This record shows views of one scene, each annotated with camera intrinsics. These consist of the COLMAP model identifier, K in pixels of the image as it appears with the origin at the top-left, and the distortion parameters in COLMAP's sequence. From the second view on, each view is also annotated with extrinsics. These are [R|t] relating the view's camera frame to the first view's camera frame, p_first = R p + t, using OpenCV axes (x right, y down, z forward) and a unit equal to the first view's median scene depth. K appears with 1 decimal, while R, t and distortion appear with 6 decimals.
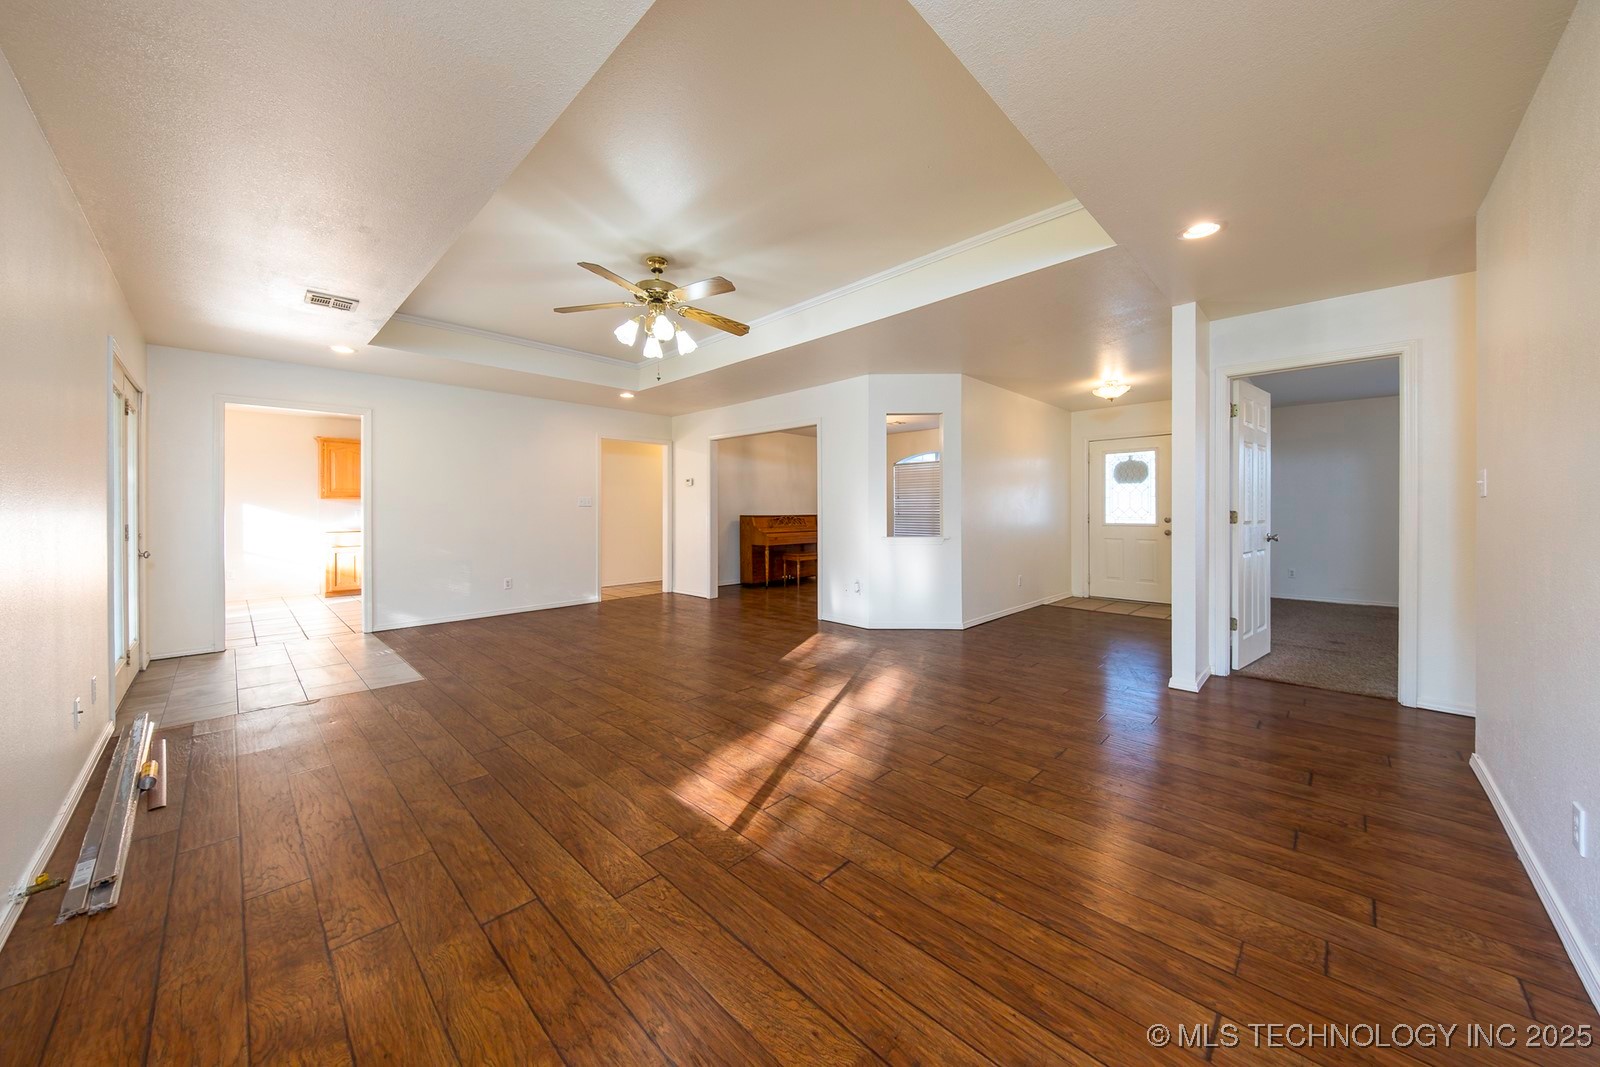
lens RADIAL K [[563.2, 0, 790.0], [0, 563.2, 520.5], [0, 0, 1]] dist [0.001551, -0.000152]
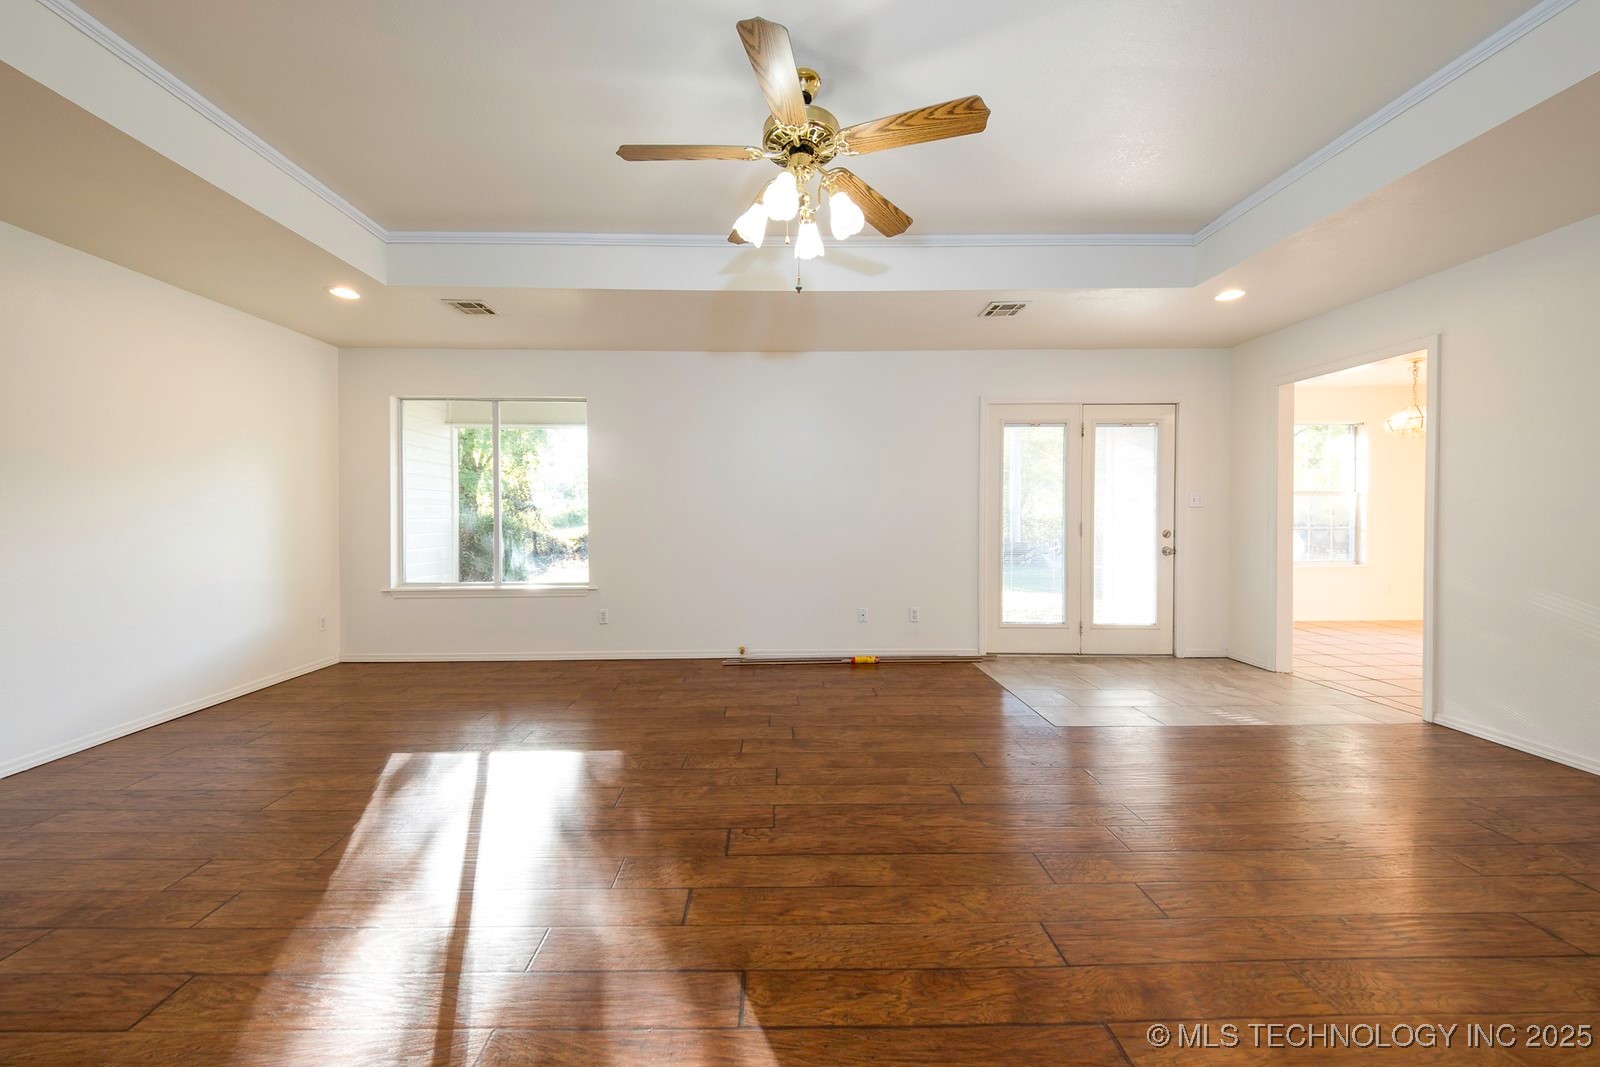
lens RADIAL K [[563.2, 0, 796.1], [0, 563.2, 520.4], [0, 0, 1]] dist [0.001551, -0.000152]
pose [[-0.709493, 0.015528, -0.704542, 0.119763], [-0.004072, 0.999650, 0.026133, -0.017663], [0.704701, 0.021410, -0.709181, 0.940892]]
